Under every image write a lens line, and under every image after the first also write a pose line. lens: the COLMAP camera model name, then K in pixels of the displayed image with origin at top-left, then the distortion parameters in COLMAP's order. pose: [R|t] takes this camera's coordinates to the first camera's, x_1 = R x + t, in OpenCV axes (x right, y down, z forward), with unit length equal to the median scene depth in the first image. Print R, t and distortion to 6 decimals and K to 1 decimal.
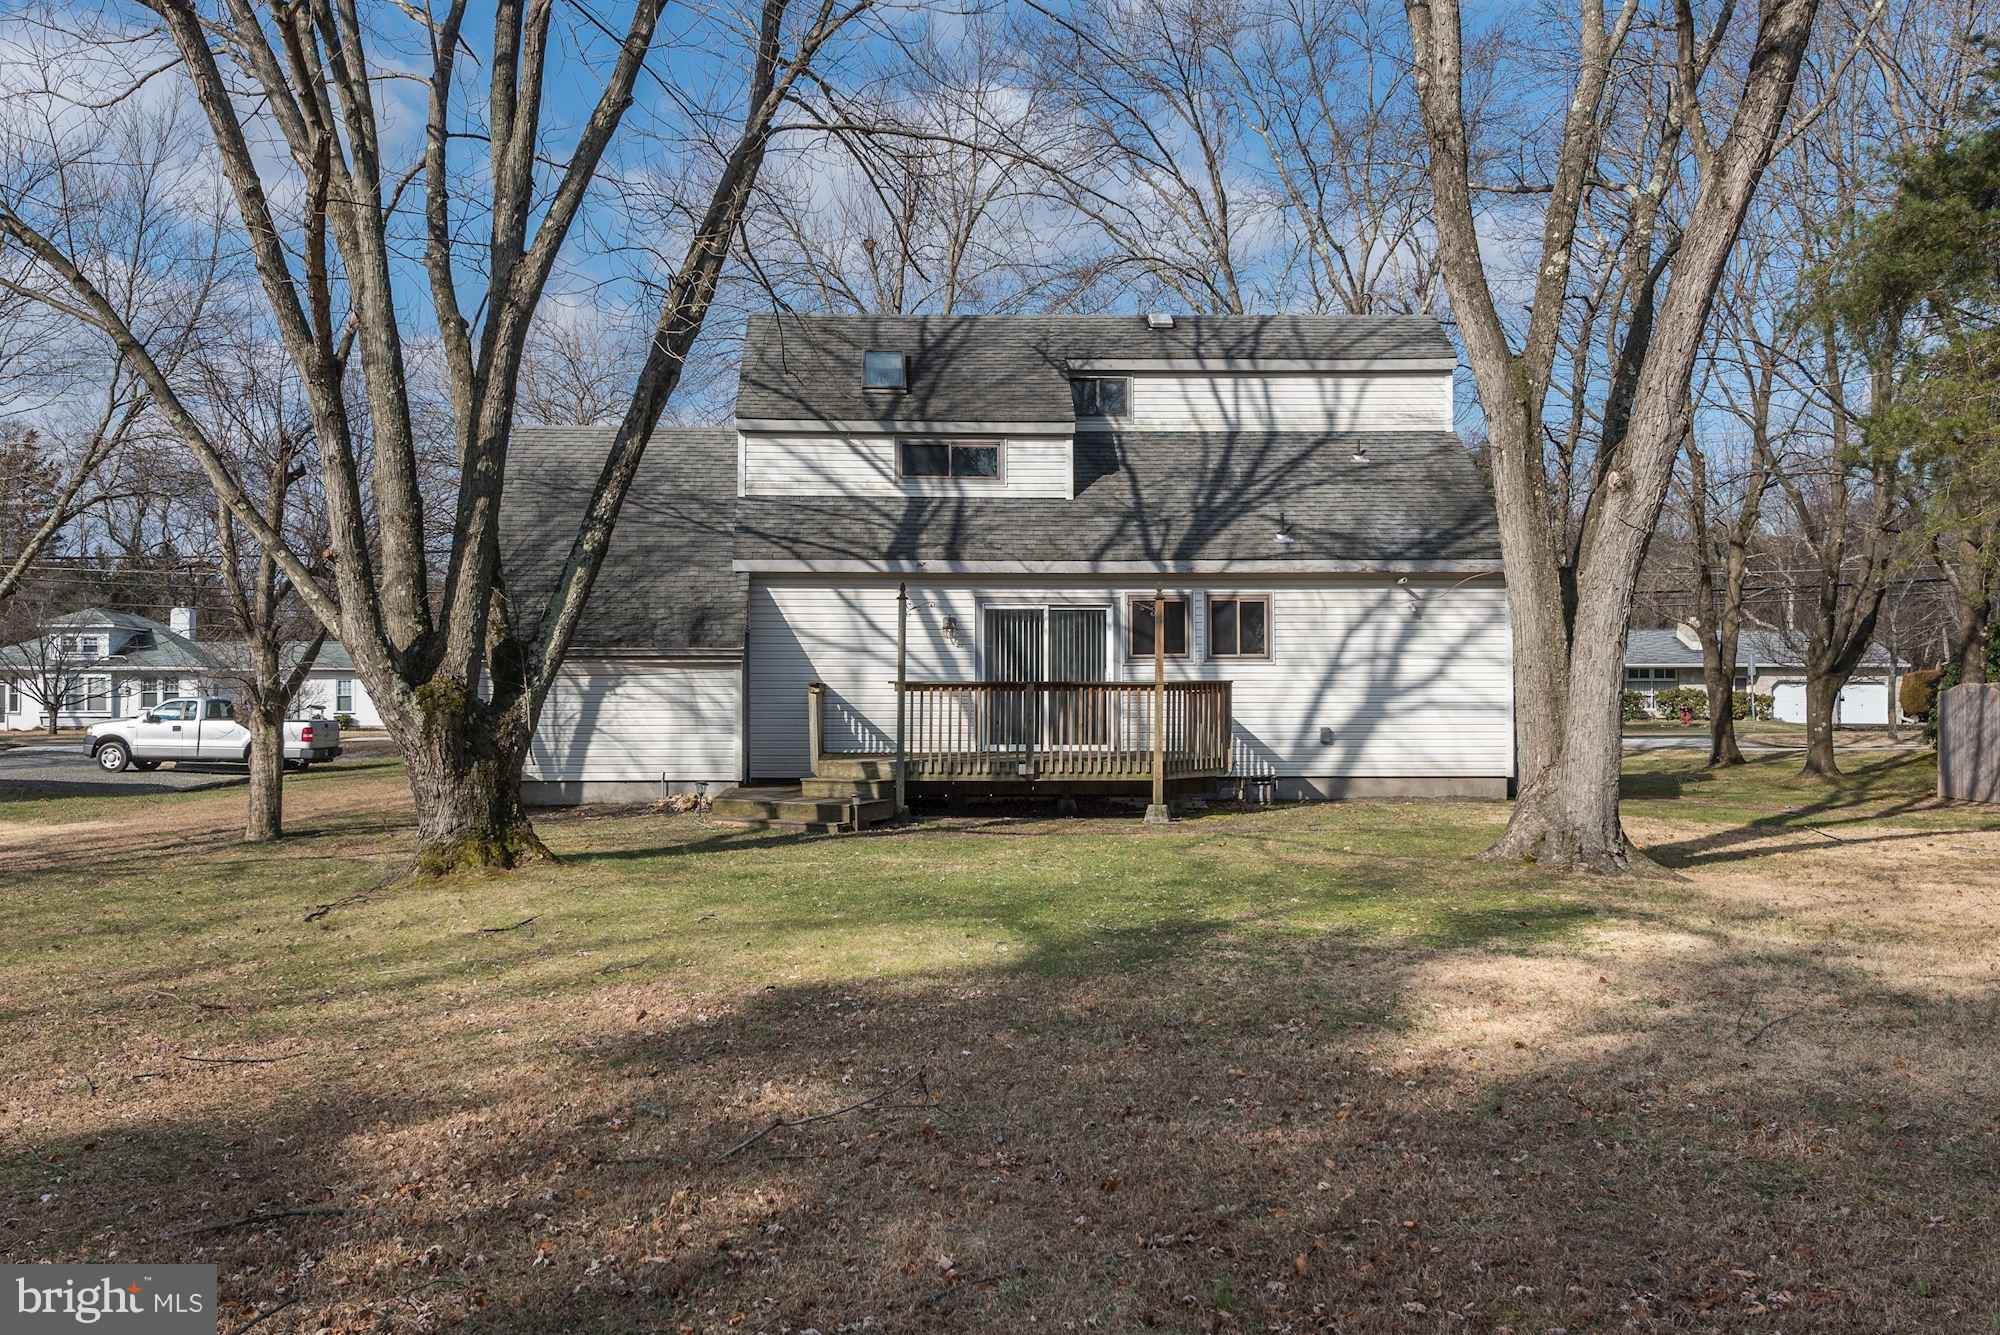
lens RADIAL K [[1540.8, 0, 1001.4], [0, 1540.8, 672.4], [0, 0, 1]] dist [0.011782, -0.001364]
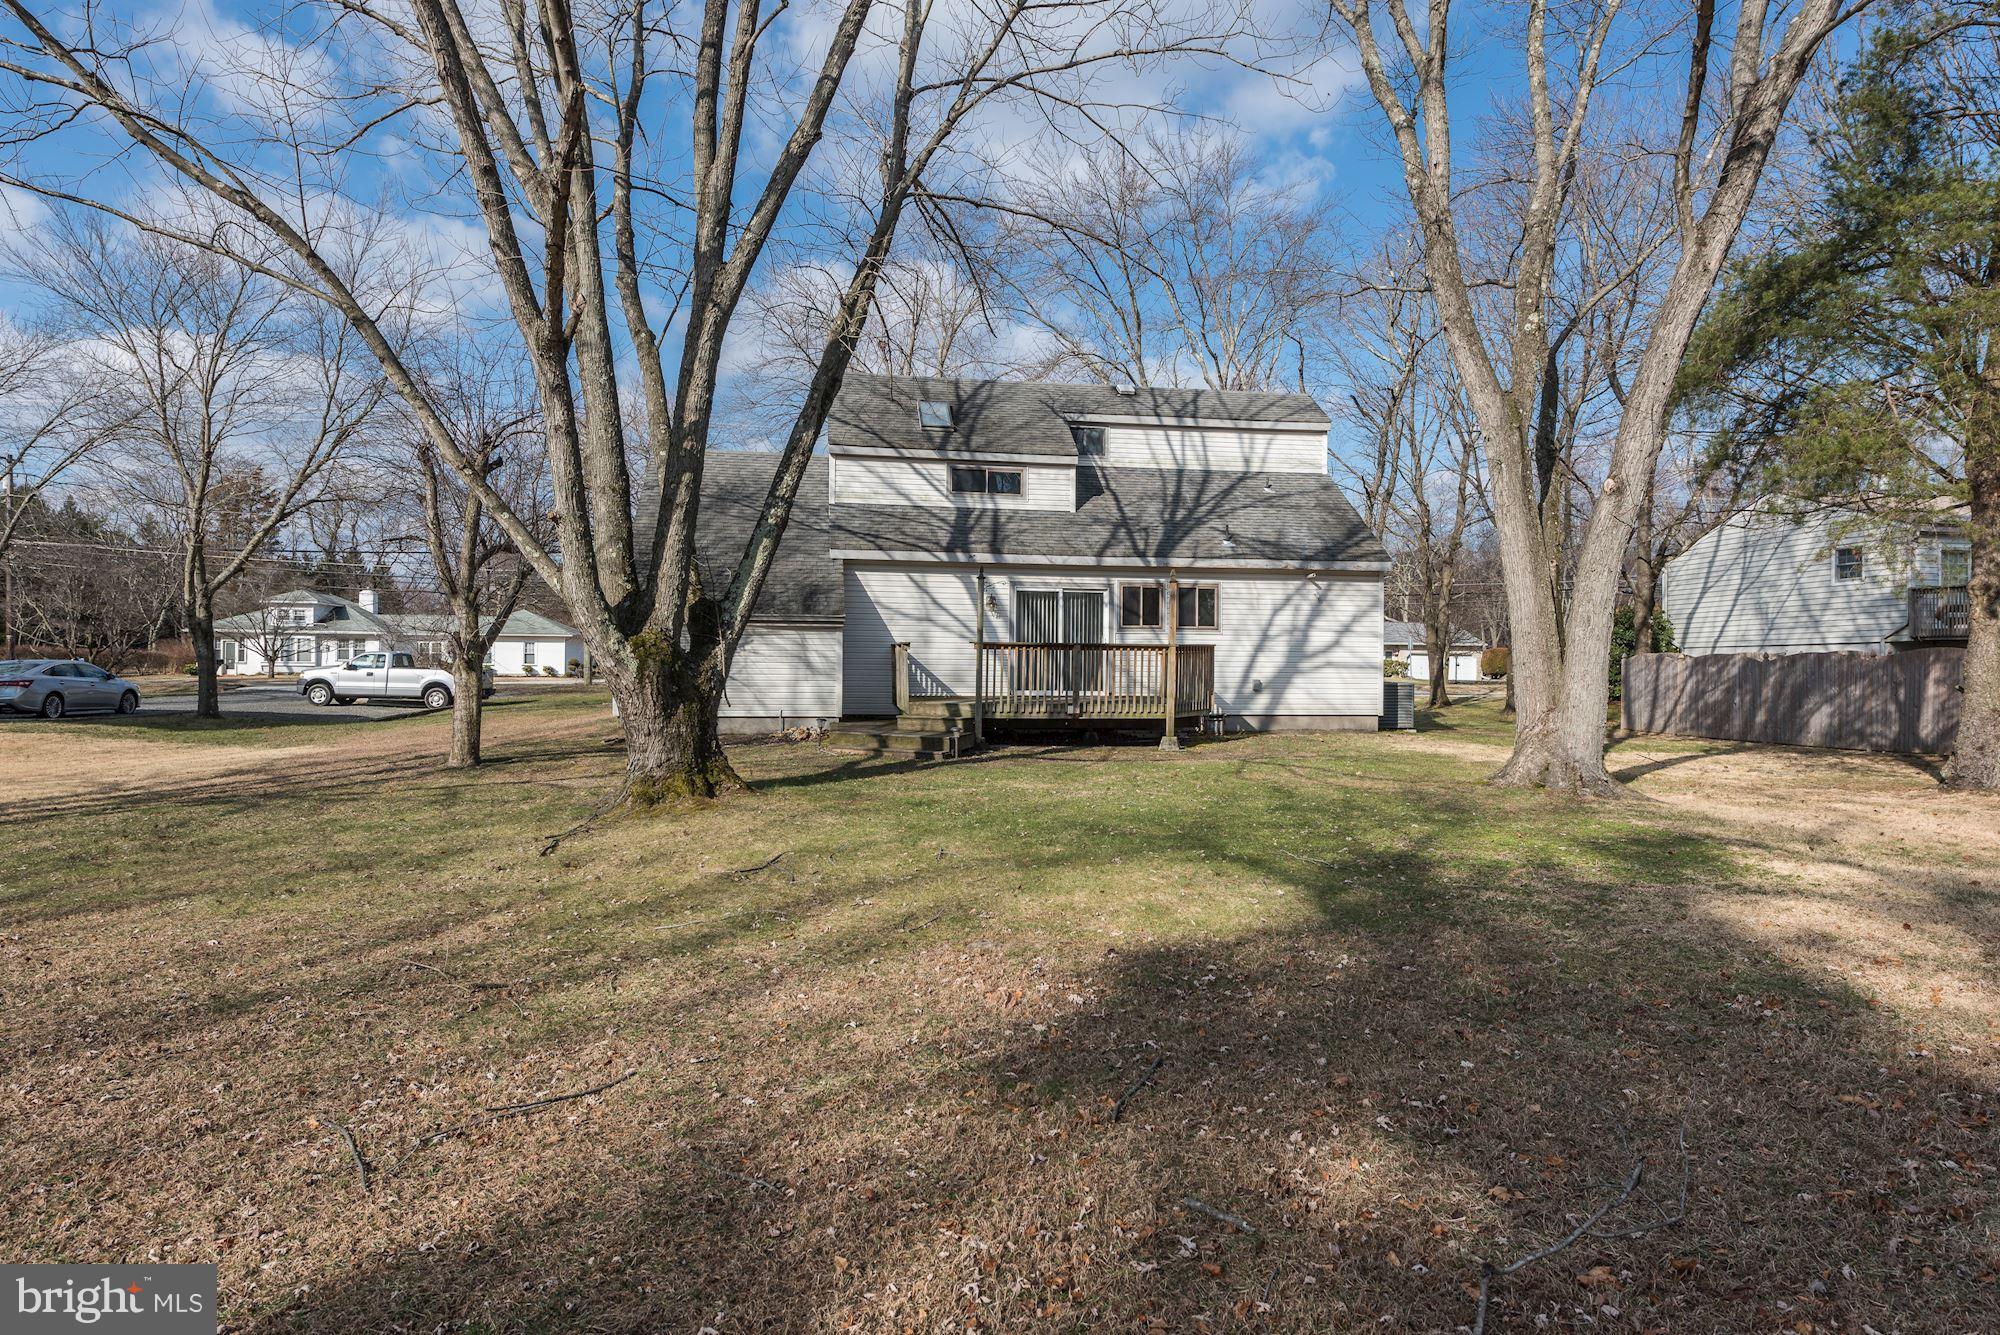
lens RADIAL K [[981.4, 0, 1029.8], [0, 981.4, 650.5], [0, 0, 1]] dist [0.010836, -0.005504]
pose [[0.994287, 0.011094, 0.106166, -0.091344], [-0.011805, 0.999912, 0.006071, 0.006279], [-0.106089, -0.007290, 0.994330, 0.141924]]
